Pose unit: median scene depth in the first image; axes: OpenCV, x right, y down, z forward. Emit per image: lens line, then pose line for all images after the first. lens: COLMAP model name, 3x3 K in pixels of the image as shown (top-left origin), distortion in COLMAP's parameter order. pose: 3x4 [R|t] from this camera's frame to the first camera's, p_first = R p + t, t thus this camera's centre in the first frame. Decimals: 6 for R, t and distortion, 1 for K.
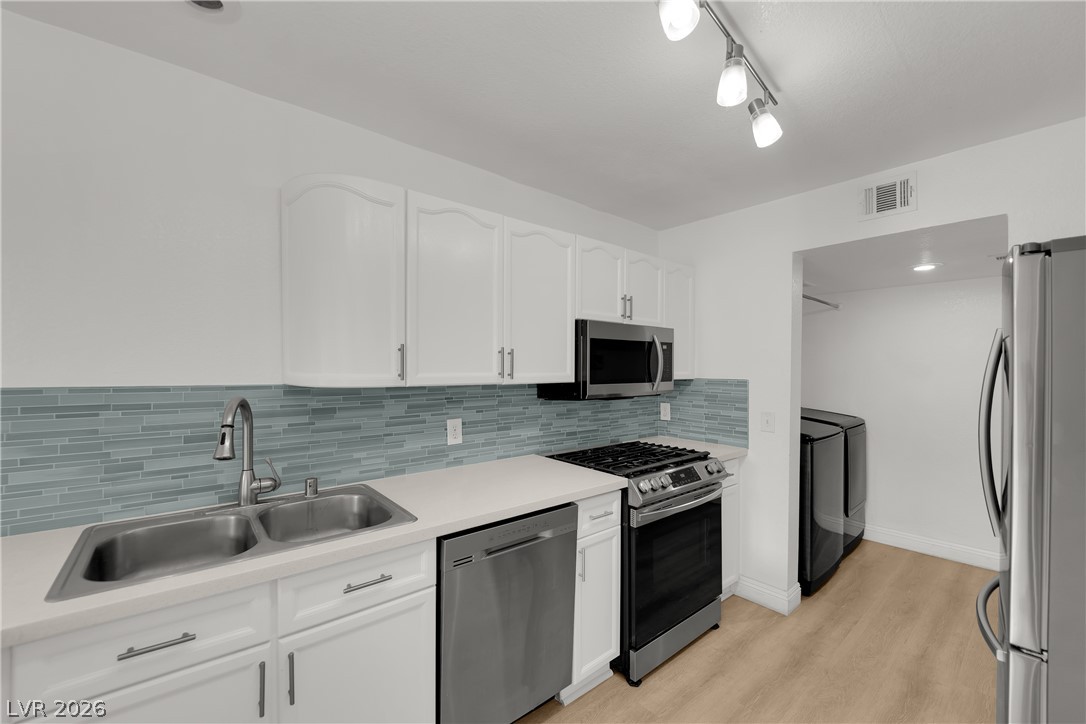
lens RADIAL K [[437.9, 0, 538.0], [0, 437.9, 363.7], [0, 0, 1]] dist [-0.011892, -0.002510]
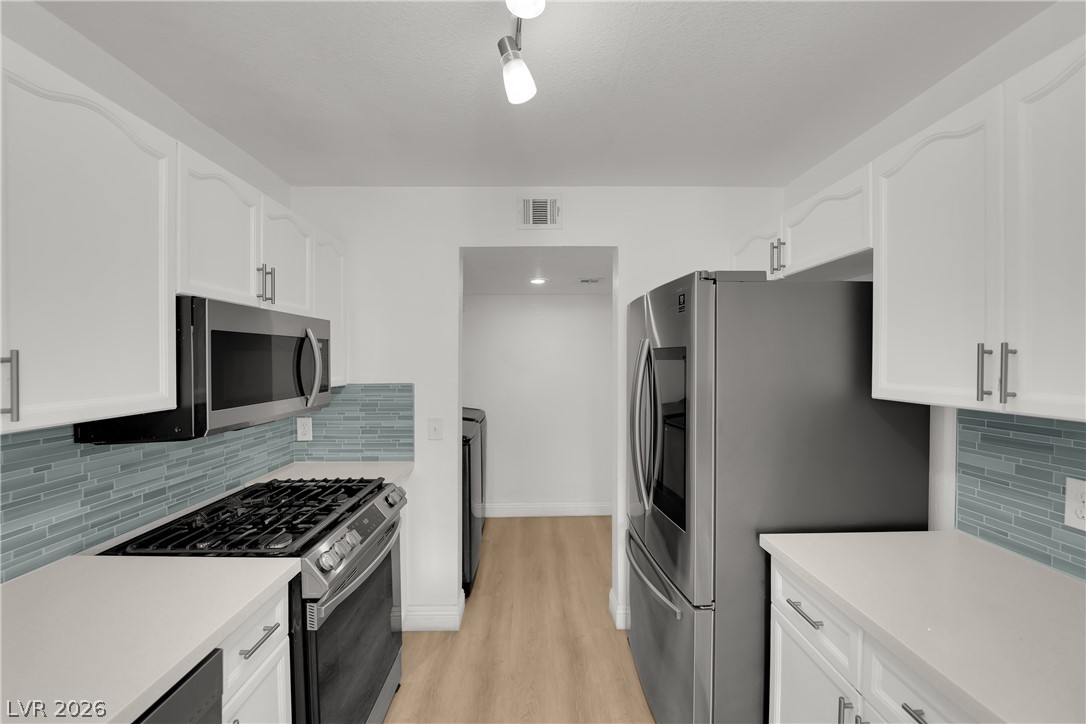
lens RADIAL K [[437.9, 0, 538.8], [0, 437.9, 363.5], [0, 0, 1]] dist [-0.011892, -0.002510]
pose [[0.629052, -0.016417, 0.777190, -0.053518], [0.002223, 0.999811, 0.019320, -0.024423], [-0.777360, -0.010425, 0.628970, 0.301045]]
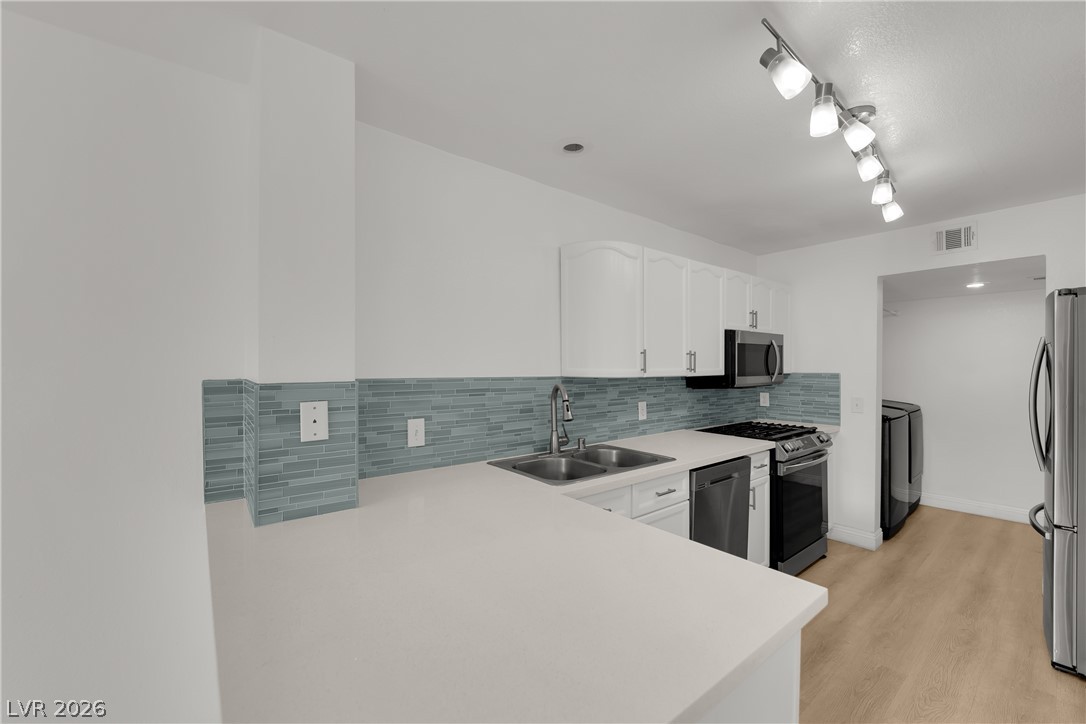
lens RADIAL K [[437.9, 0, 537.6], [0, 437.9, 363.6], [0, 0, 1]] dist [-0.011892, -0.002510]
pose [[0.999681, -0.006142, -0.024481, -0.468834], [0.006182, 0.999980, 0.001561, 0.000423], [0.024471, -0.001712, 0.999699, -0.387559]]
